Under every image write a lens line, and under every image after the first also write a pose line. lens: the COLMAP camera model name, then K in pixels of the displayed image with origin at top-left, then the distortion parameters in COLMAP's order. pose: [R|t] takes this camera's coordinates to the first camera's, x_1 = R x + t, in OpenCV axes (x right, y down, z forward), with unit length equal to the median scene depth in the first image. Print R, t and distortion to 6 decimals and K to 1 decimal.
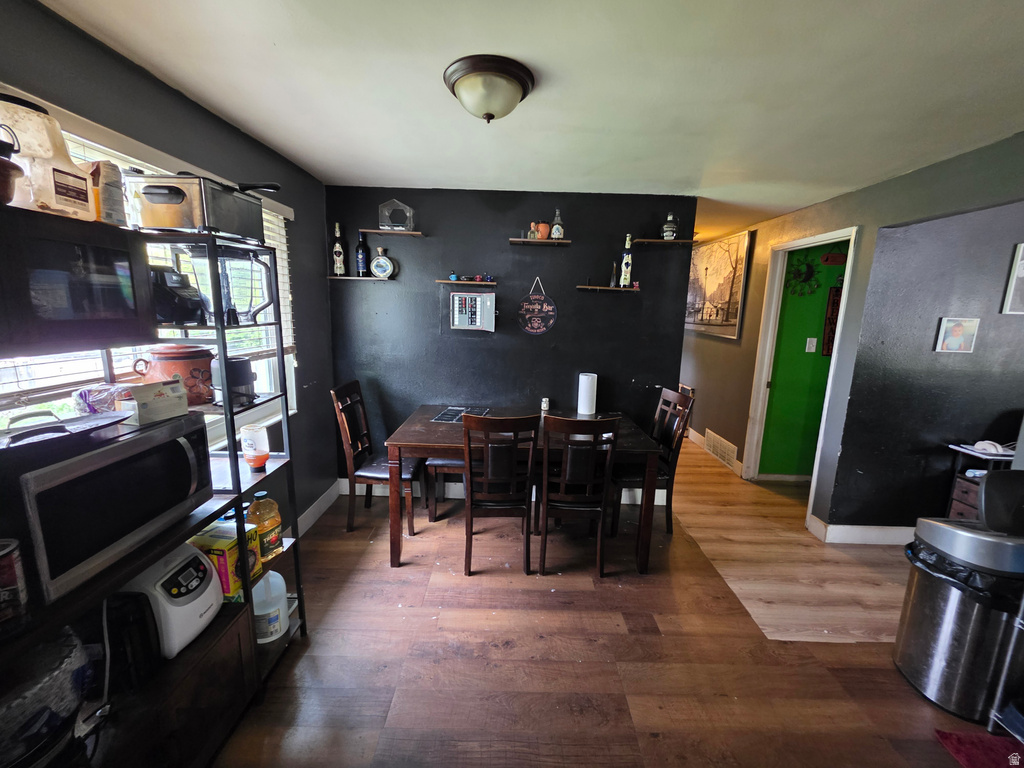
lens RADIAL K [[407.5, 0, 512.8], [0, 407.5, 386.7], [0, 0, 1]] dist [0.000961, -0.000155]
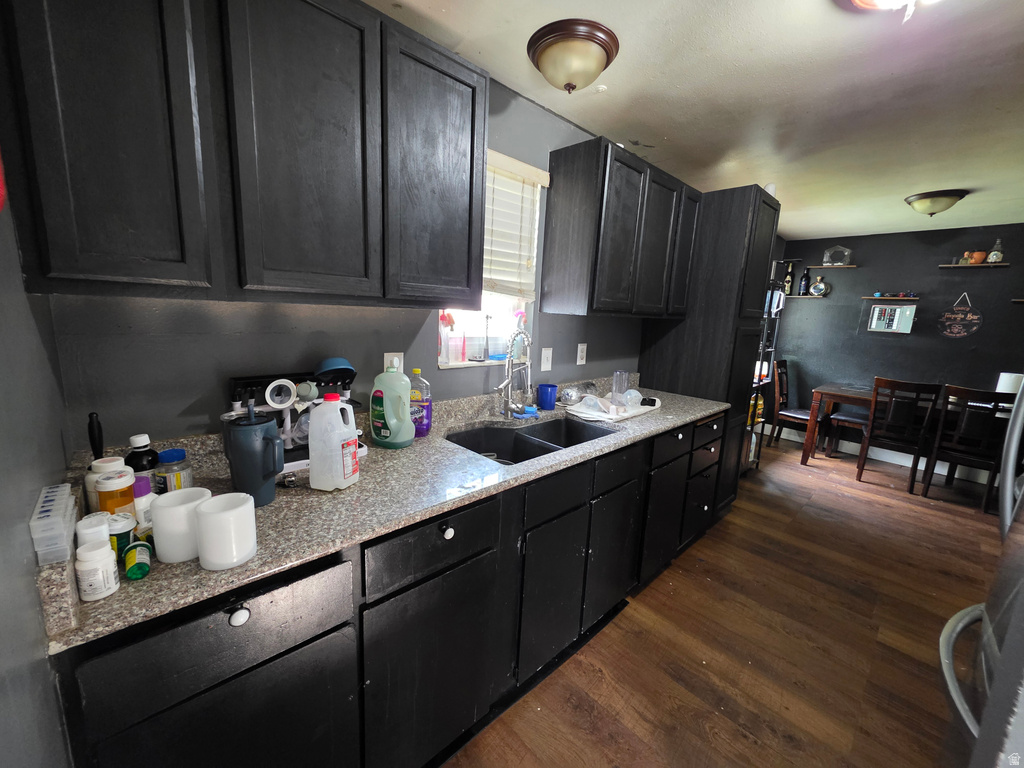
lens RADIAL K [[407.5, 0, 512.8], [0, 407.5, 386.7], [0, 0, 1]] dist [0.000961, -0.000155]
pose [[0.692012, 0.138860, -0.708405, 0.027133], [-0.161501, 0.986232, 0.035555, 0.209811], [0.703589, 0.089804, 0.704910, -0.894377]]
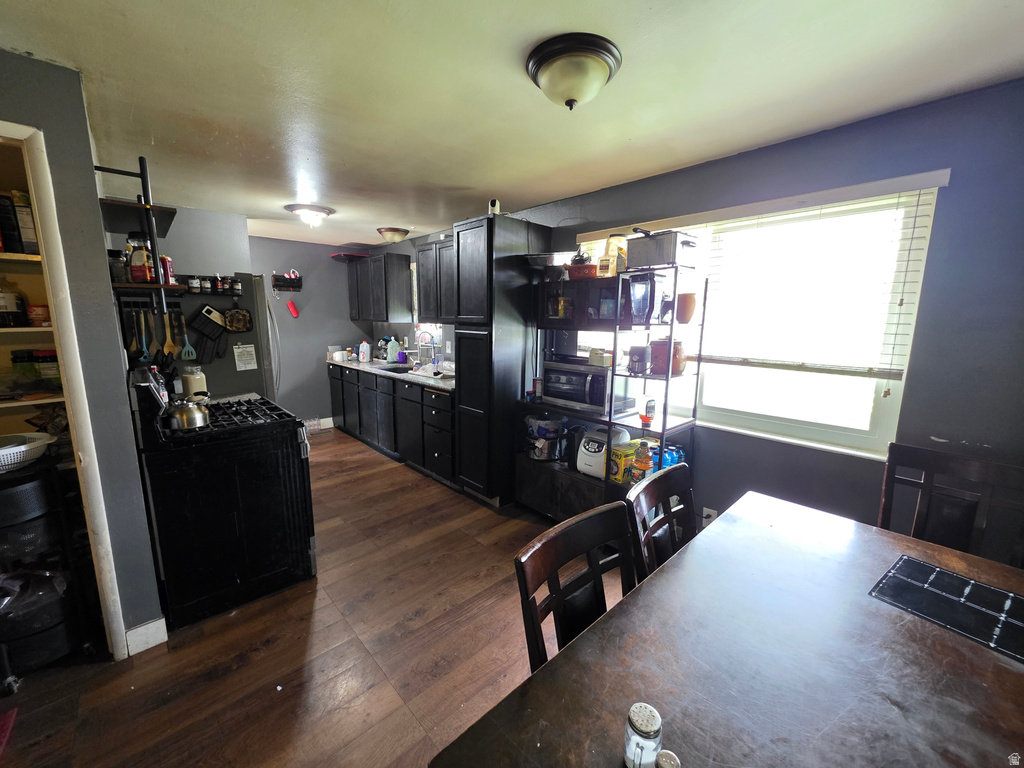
lens RADIAL K [[407.5, 0, 512.8], [0, 407.5, 386.7], [0, 0, 1]] dist [0.000961, -0.000155]
pose [[-0.727365, 0.086961, -0.680719, 0.376842], [-0.153200, 0.946329, 0.284591, -0.145406], [0.668932, 0.311288, -0.675004, 0.878904]]
